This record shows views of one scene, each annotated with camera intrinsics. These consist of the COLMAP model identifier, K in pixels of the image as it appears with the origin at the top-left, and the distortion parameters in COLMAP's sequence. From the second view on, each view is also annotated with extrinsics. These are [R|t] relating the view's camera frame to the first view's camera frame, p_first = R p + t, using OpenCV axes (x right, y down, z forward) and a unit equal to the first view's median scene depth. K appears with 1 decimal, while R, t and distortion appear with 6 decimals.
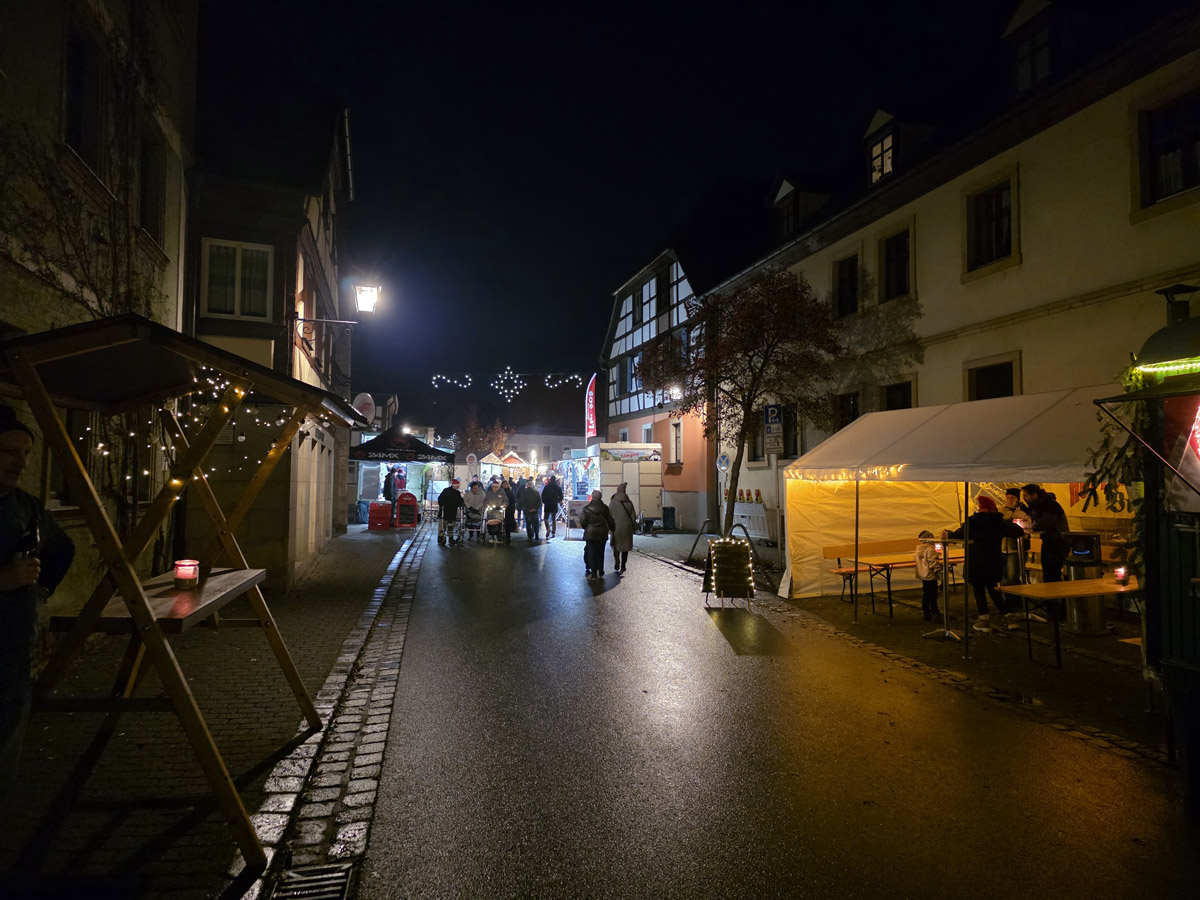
lens RADIAL K [[786.5, 0, 600.0], [0, 786.5, 450.0], [0, 0, 1]] dist [0.098455, -0.100505]
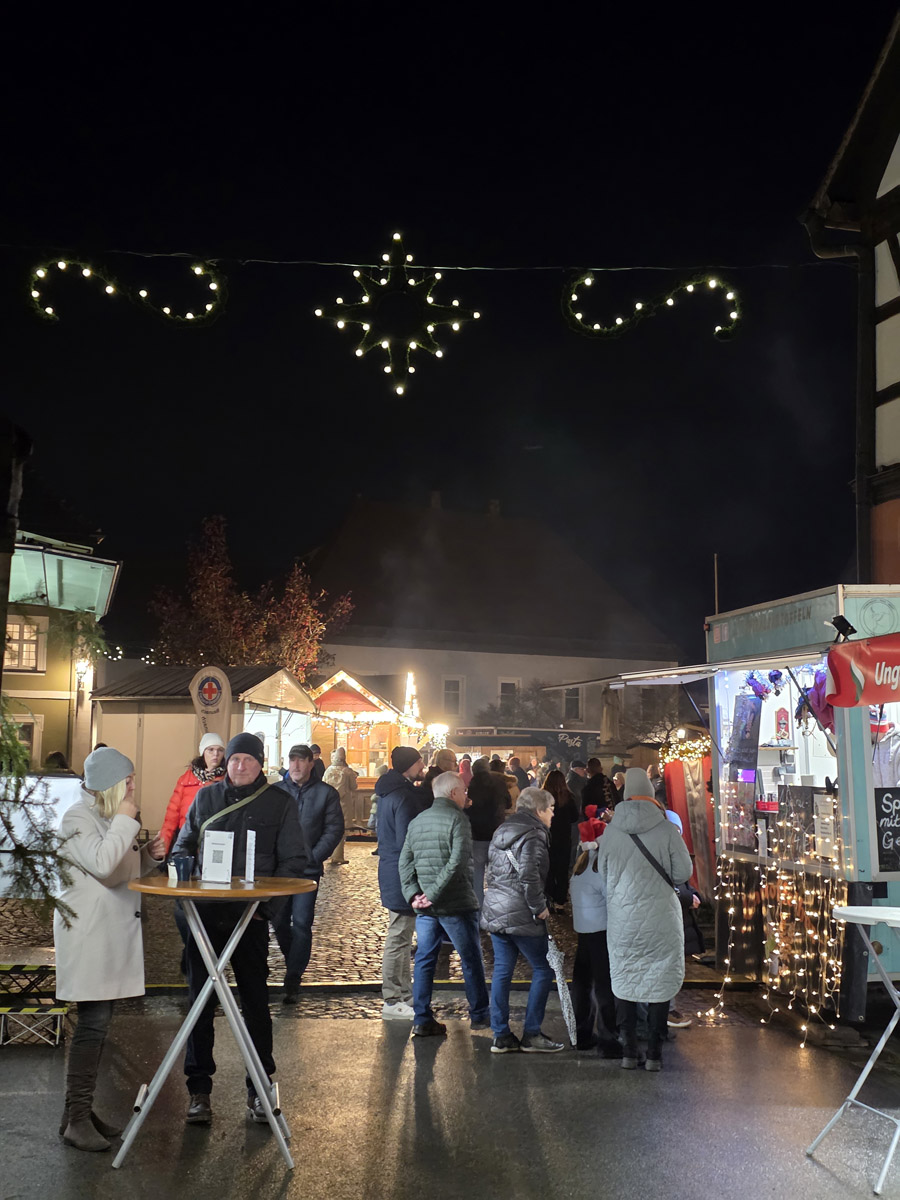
lens RADIAL K [[1582.5, 0, 450.0], [0, 1582.5, 600.0], [0, 0, 1]] dist [0.105192, -0.004405]
pose [[0.999974, 0.003459, -0.006255, -0.098507], [-0.003862, 0.997837, -0.065623, 0.020378], [0.006014, 0.065646, 0.997825, 0.580899]]
